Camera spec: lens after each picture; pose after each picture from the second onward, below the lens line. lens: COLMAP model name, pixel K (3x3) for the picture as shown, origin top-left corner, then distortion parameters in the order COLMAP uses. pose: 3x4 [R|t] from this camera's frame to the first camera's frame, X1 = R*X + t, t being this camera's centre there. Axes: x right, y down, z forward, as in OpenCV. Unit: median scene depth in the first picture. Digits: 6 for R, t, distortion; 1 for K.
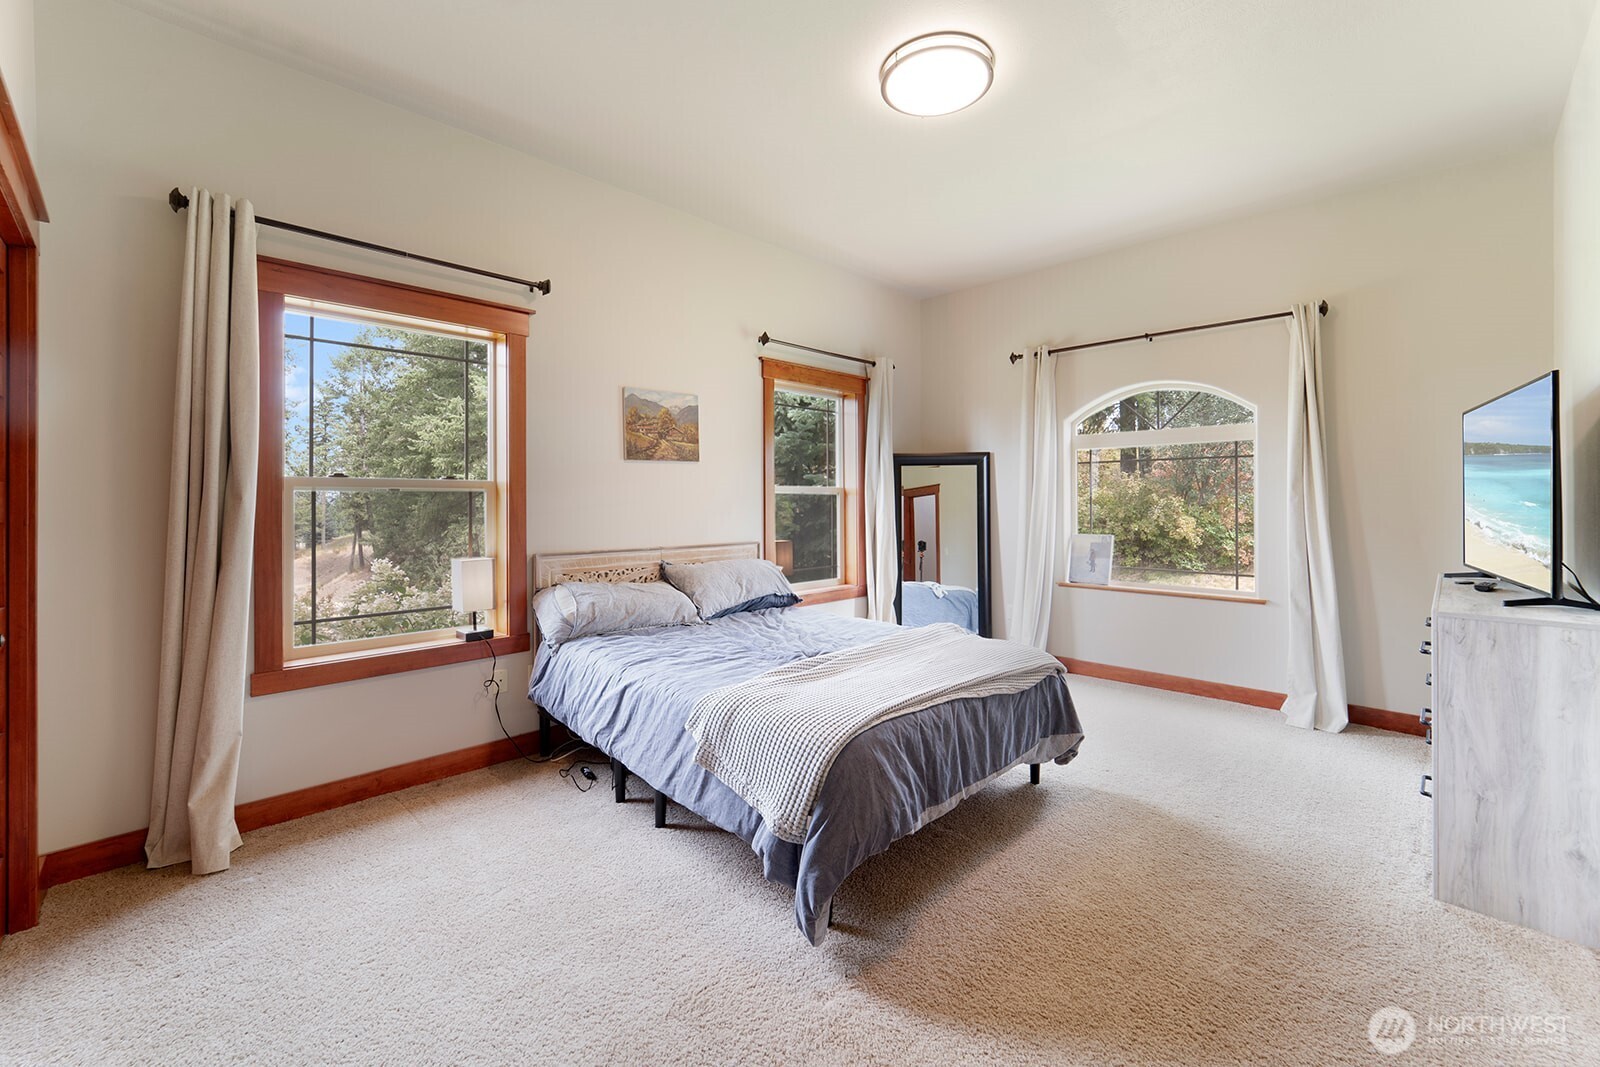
lens RADIAL K [[671.6, 0, 799.1], [0, 671.6, 501.2], [0, 0, 1]] dist [-0.000313, -0.000032]
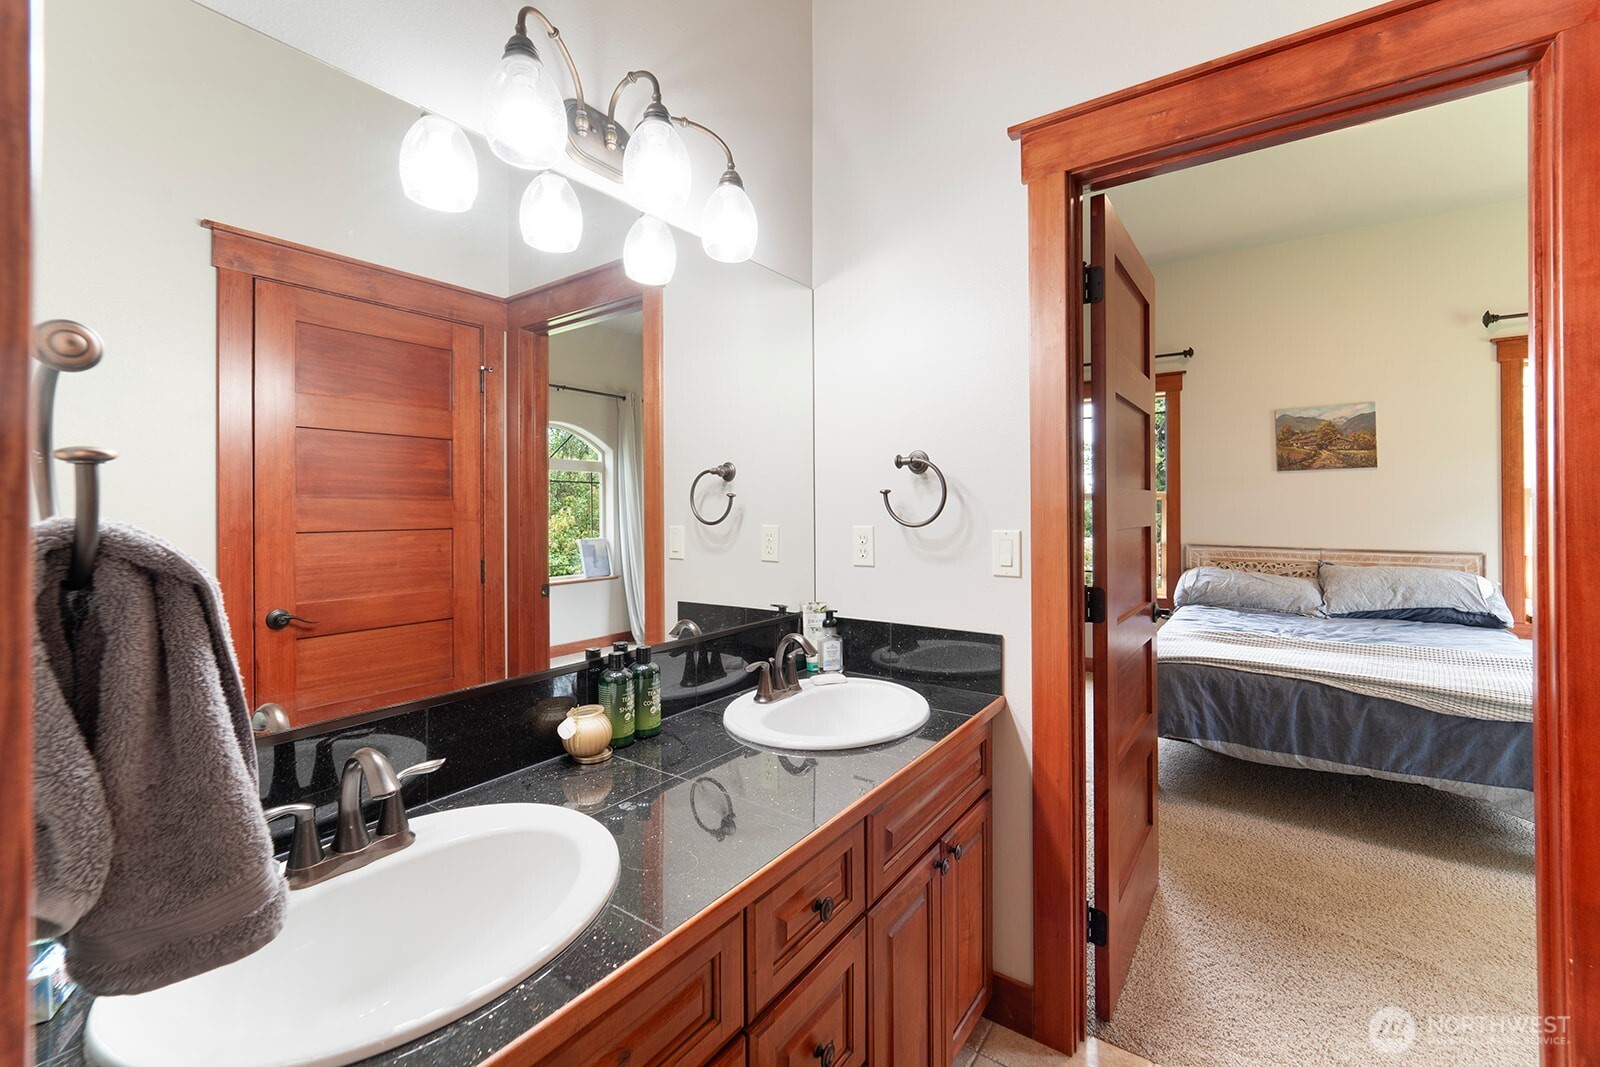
lens RADIAL K [[671.6, 0, 799.1], [0, 671.6, 501.2], [0, 0, 1]] dist [-0.000313, -0.000032]
pose [[0.166341, -0.005606, -0.986052, 0.749172], [0.000728, 0.999984, -0.005563, -0.002693], [0.986068, 0.000207, 0.166342, -0.027303]]
